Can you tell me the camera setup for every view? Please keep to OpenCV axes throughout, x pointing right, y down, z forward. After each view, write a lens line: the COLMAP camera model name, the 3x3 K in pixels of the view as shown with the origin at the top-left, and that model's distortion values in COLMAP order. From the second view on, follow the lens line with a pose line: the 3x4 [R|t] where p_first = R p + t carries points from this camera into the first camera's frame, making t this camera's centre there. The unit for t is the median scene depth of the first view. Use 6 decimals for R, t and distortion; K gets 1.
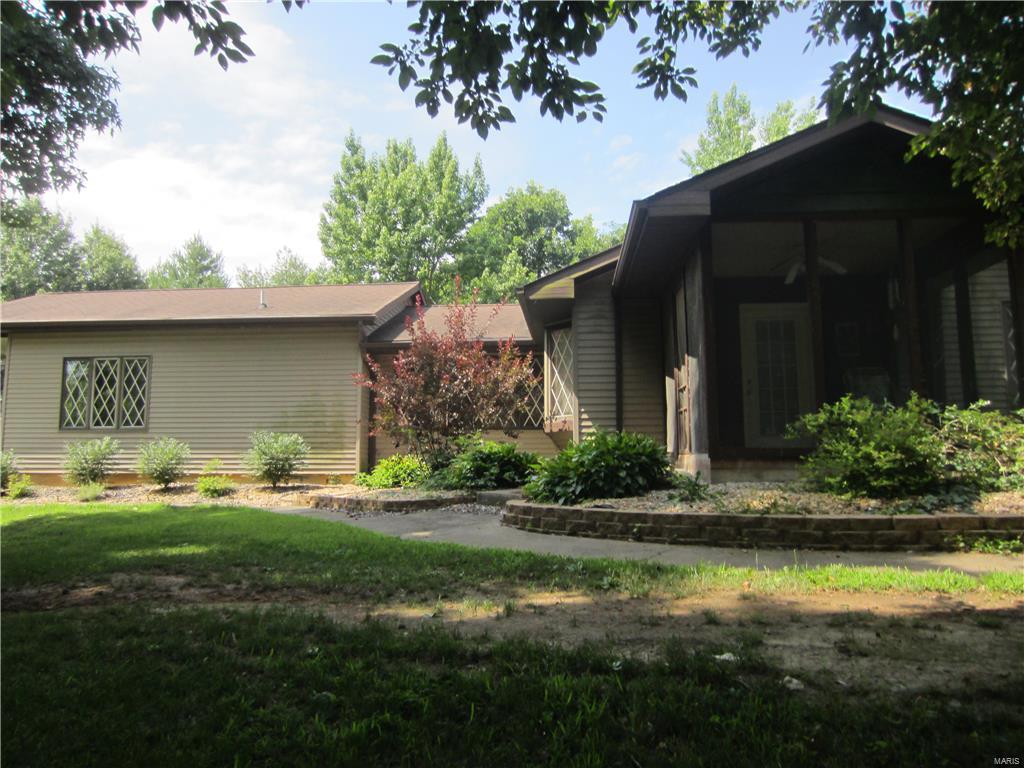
lens RADIAL K [[735.6, 0, 515.3], [0, 735.6, 385.6], [0, 0, 1]] dist [-0.034716, 0.015855]
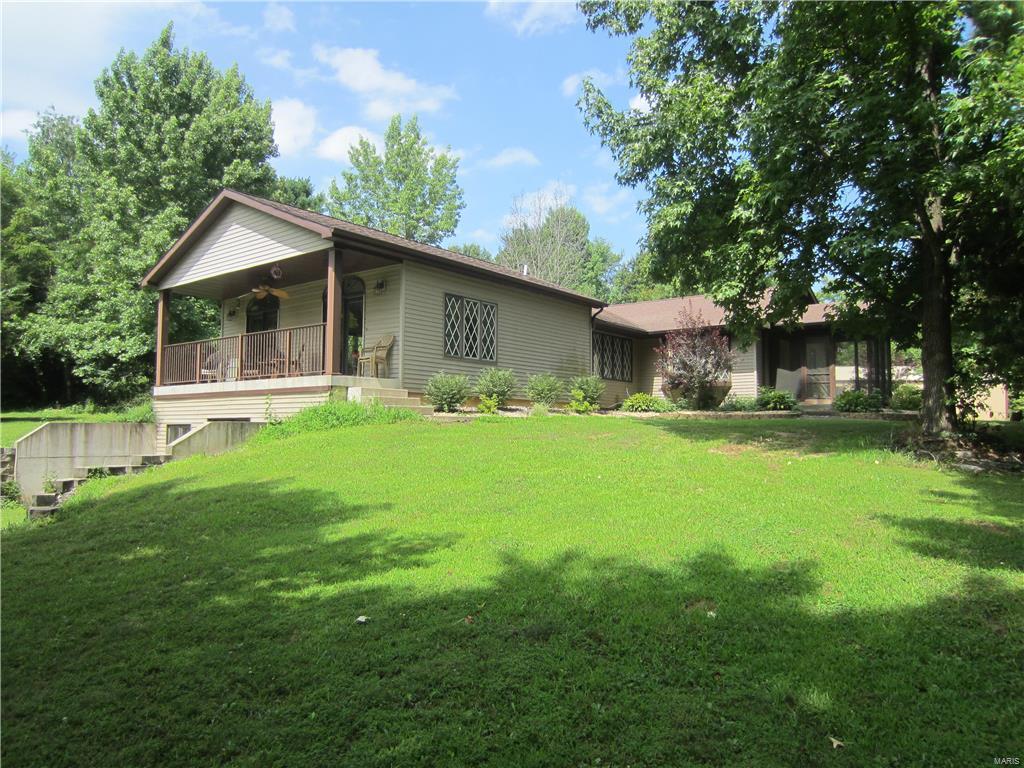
lens RADIAL K [[735.6, 0, 509.8], [0, 735.6, 388.1], [0, 0, 1]] dist [-0.034716, 0.015855]
pose [[0.544172, 0.055972, 0.837104, -1.527849], [-0.107721, 0.994175, 0.003552, 0.094782], [-0.832029, -0.092106, 0.547032, 0.285143]]
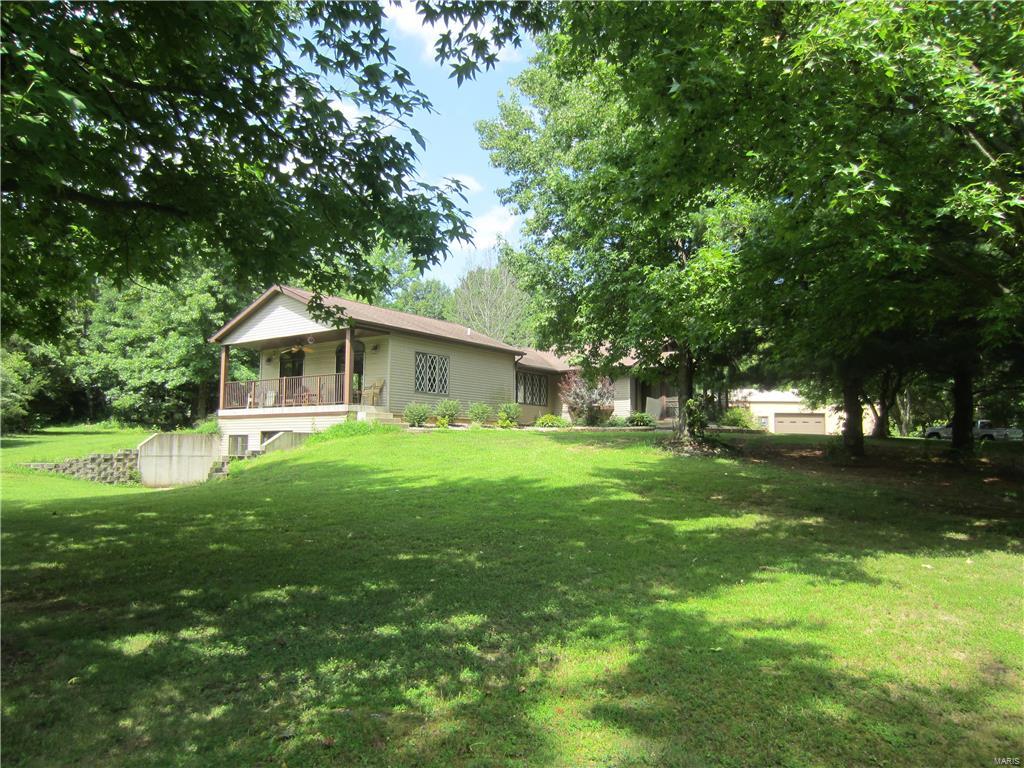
lens RADIAL K [[735.6, 0, 511.0], [0, 735.6, 387.8], [0, 0, 1]] dist [-0.034716, 0.015855]
pose [[0.497609, 0.076458, 0.864025, -2.075523], [-0.110022, 0.993626, -0.024562, 0.069355], [-0.860396, -0.082840, 0.502849, -0.112602]]
